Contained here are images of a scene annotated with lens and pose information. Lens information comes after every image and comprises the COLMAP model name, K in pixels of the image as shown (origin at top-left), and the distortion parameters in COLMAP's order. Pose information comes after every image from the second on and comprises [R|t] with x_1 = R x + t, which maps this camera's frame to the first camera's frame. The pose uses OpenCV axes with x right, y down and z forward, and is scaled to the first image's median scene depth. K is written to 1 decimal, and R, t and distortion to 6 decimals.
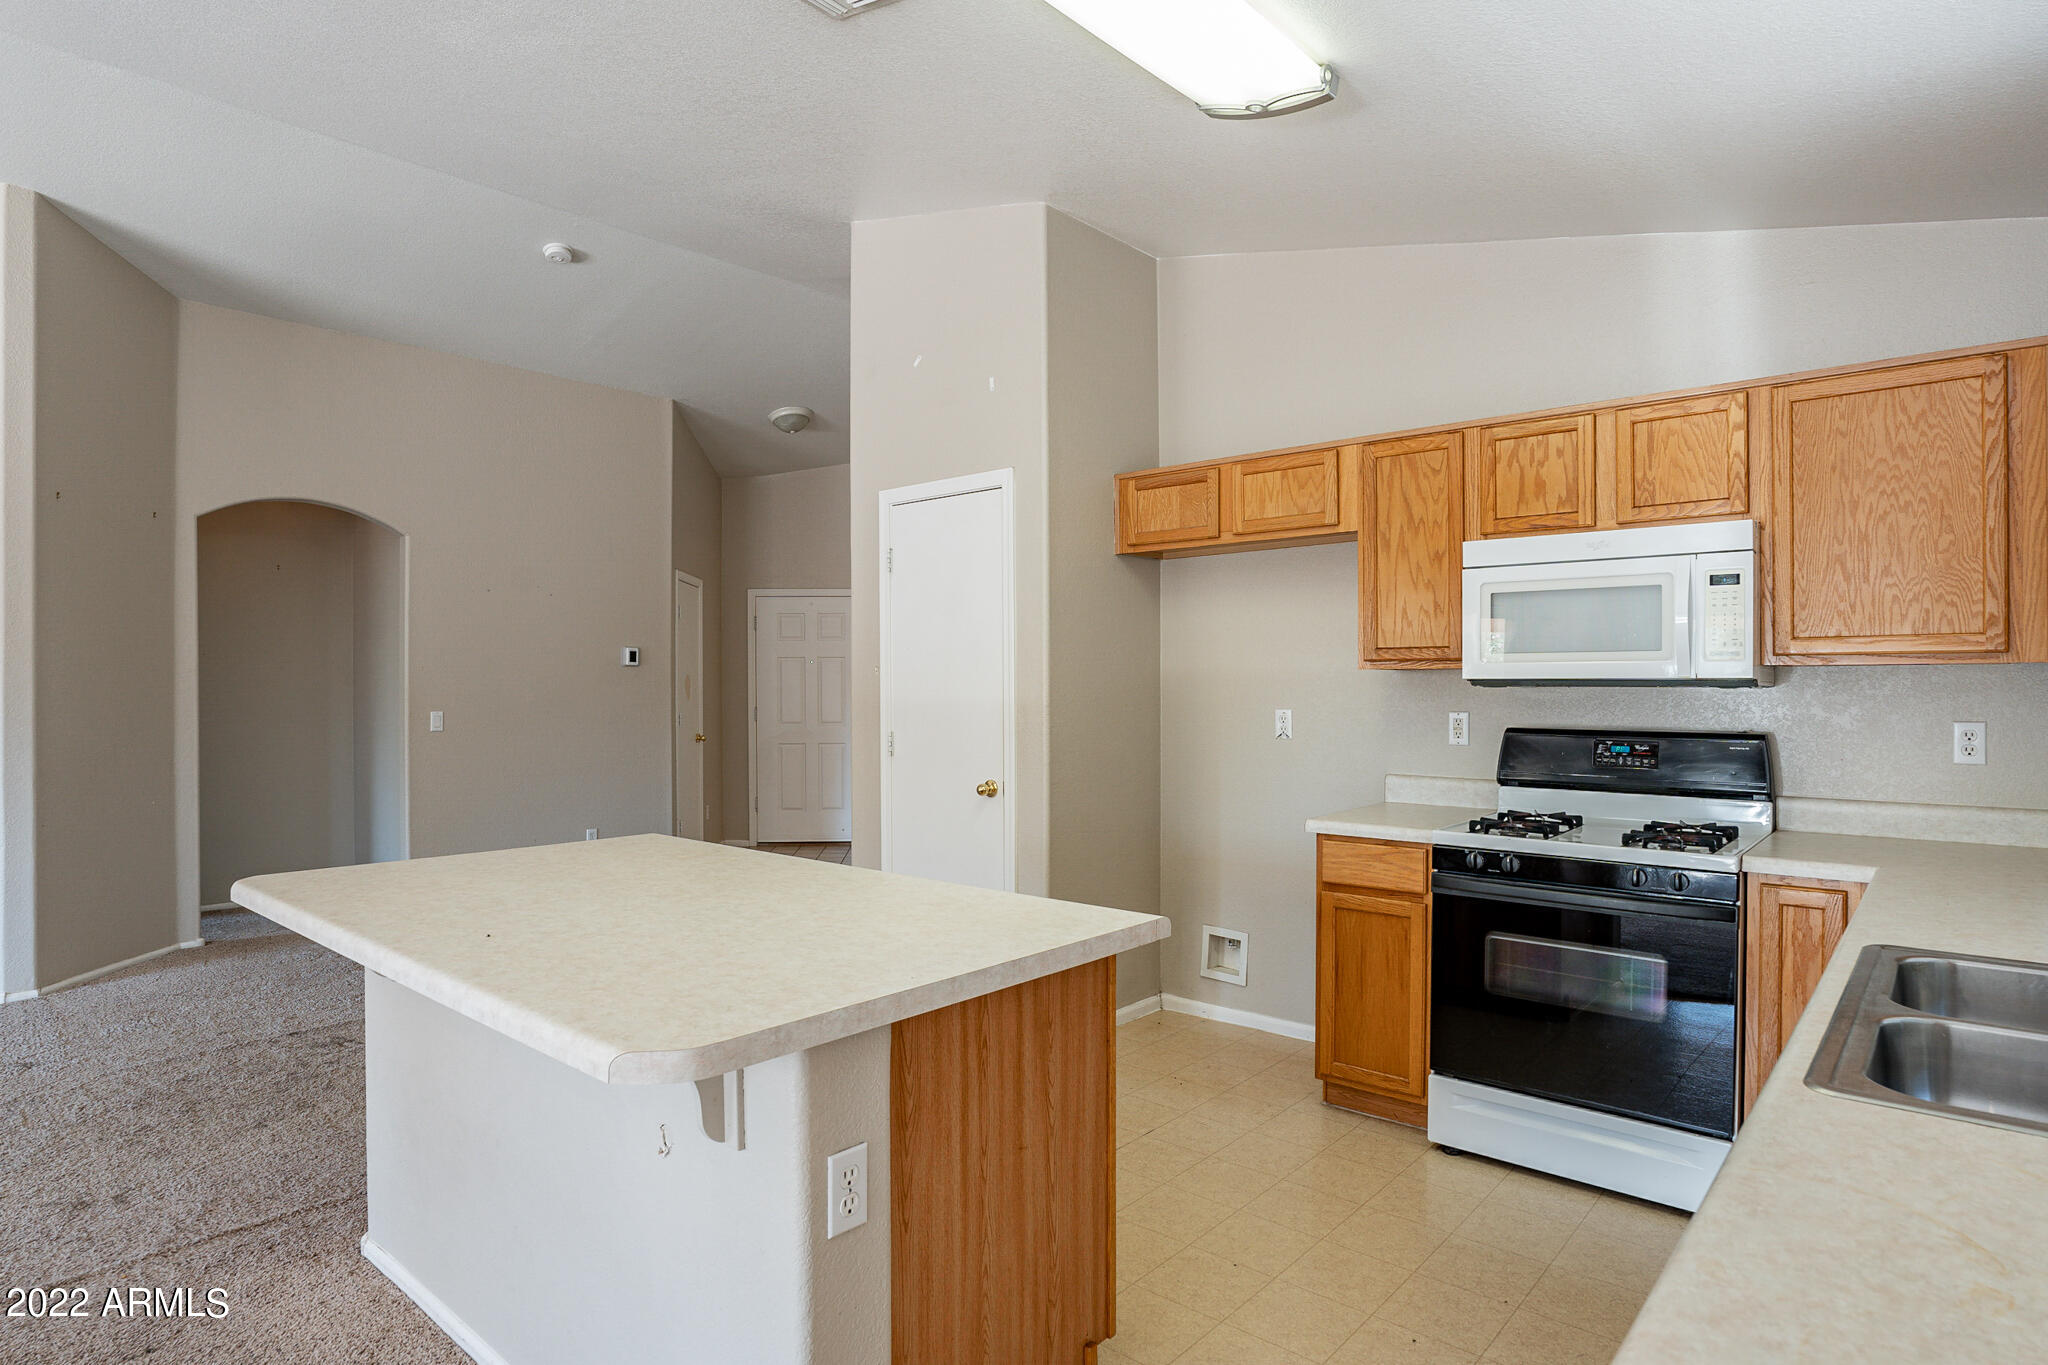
lens RADIAL K [[1060.0, 0, 1031.2], [0, 1060.0, 690.0], [0, 0, 1]] dist [-0.001423, 0.003605]
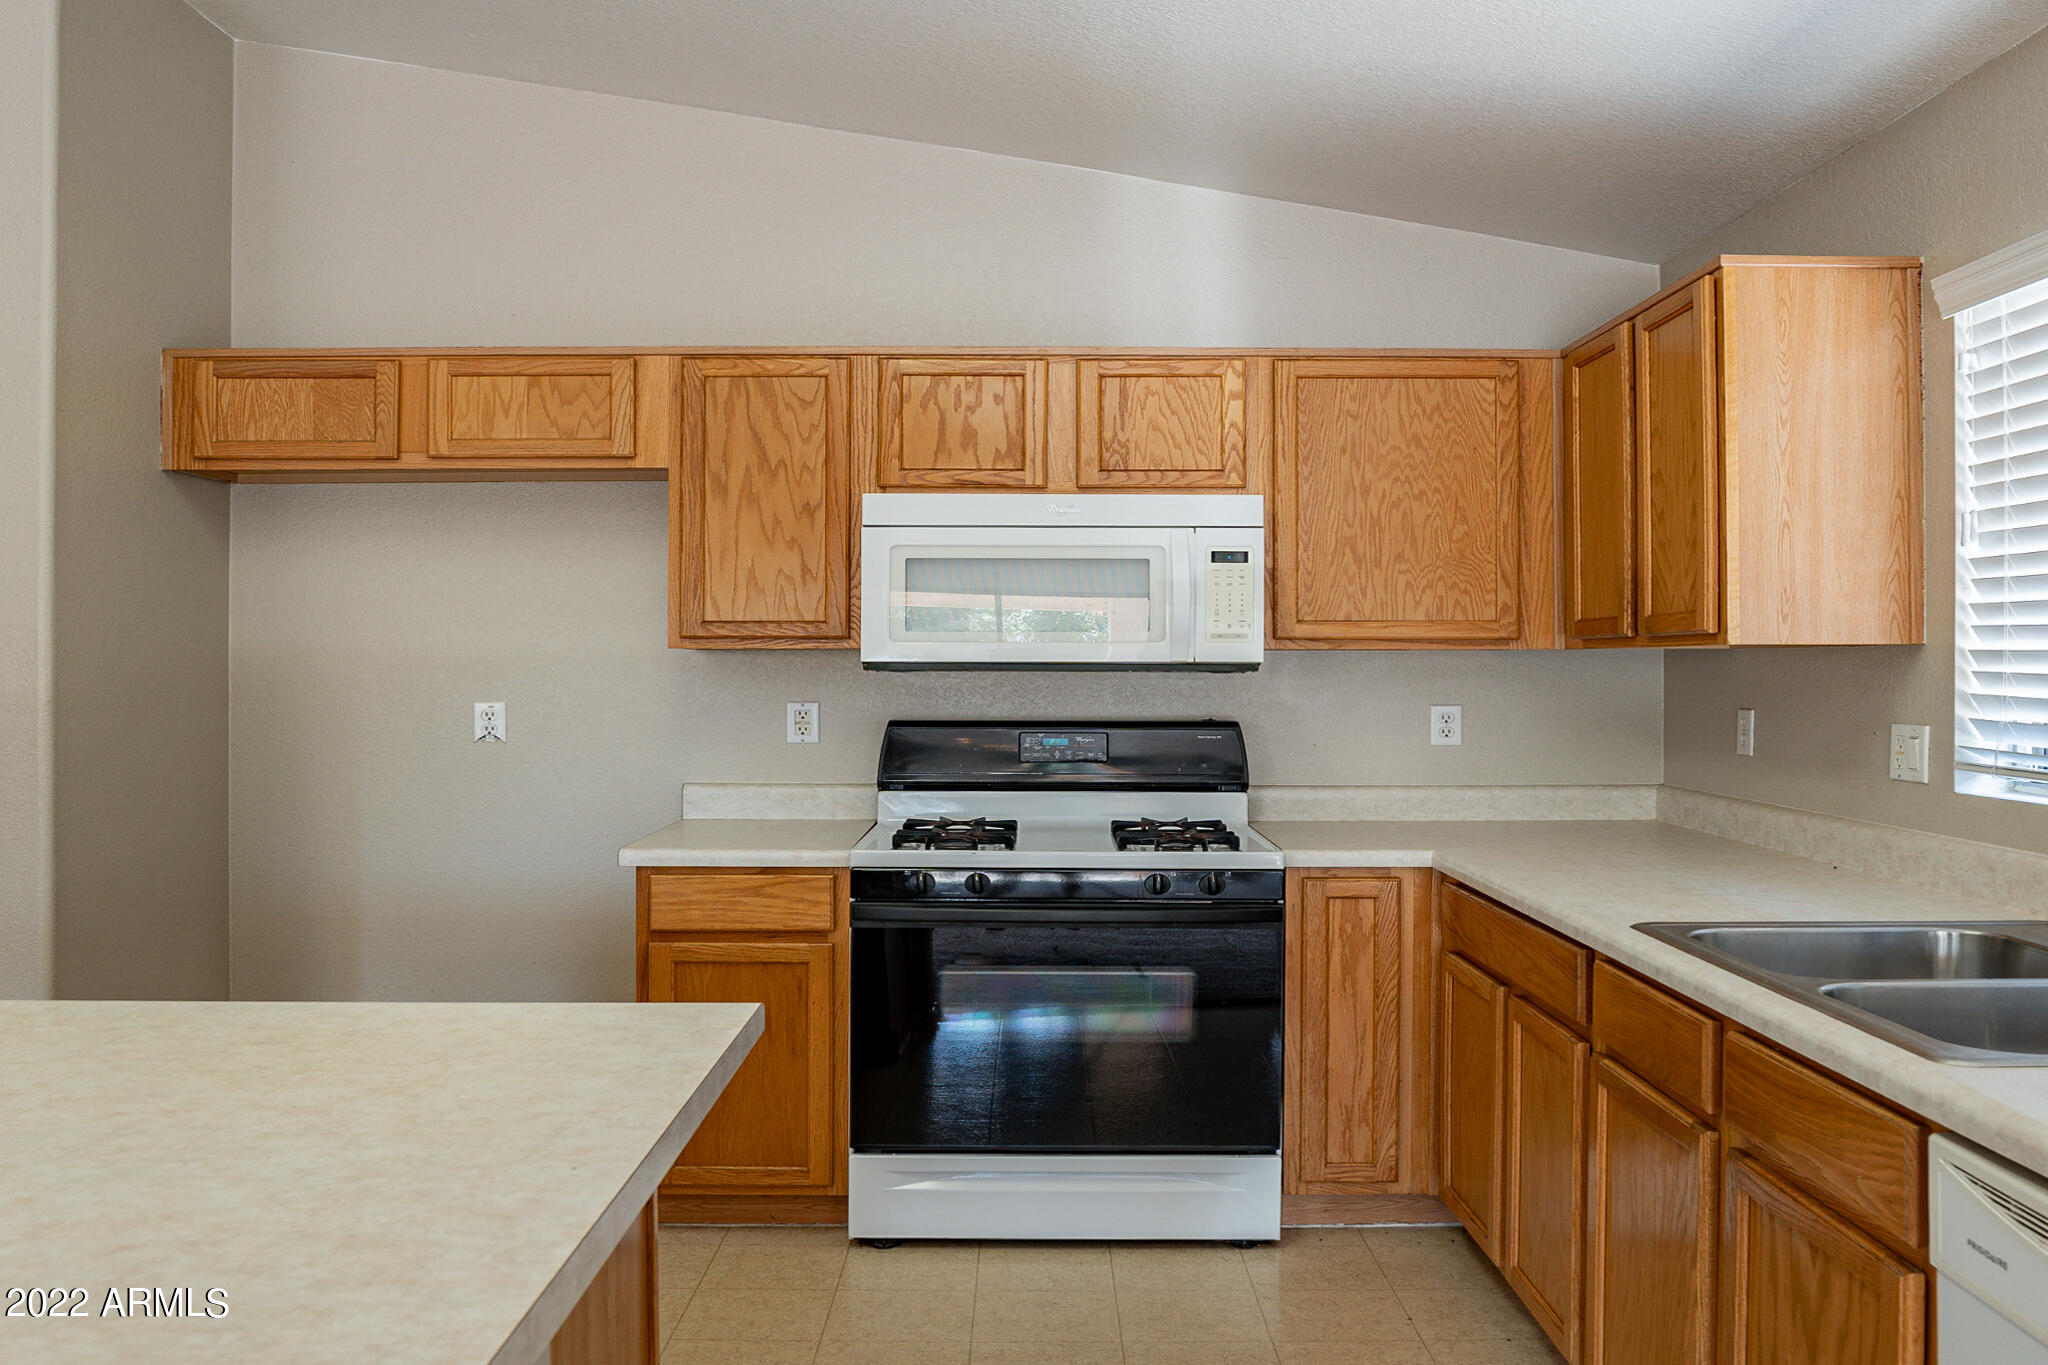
lens RADIAL K [[1370.9, 0, 1018.3], [0, 1370.9, 665.3], [0, 0, 1]] dist [-0.016076, 0.007999]
pose [[0.799623, 0.000392, 0.600502, -0.150113], [0.003438, 0.999980, -0.005231, -0.001935], [-0.600492, 0.006247, 0.799606, 0.097561]]
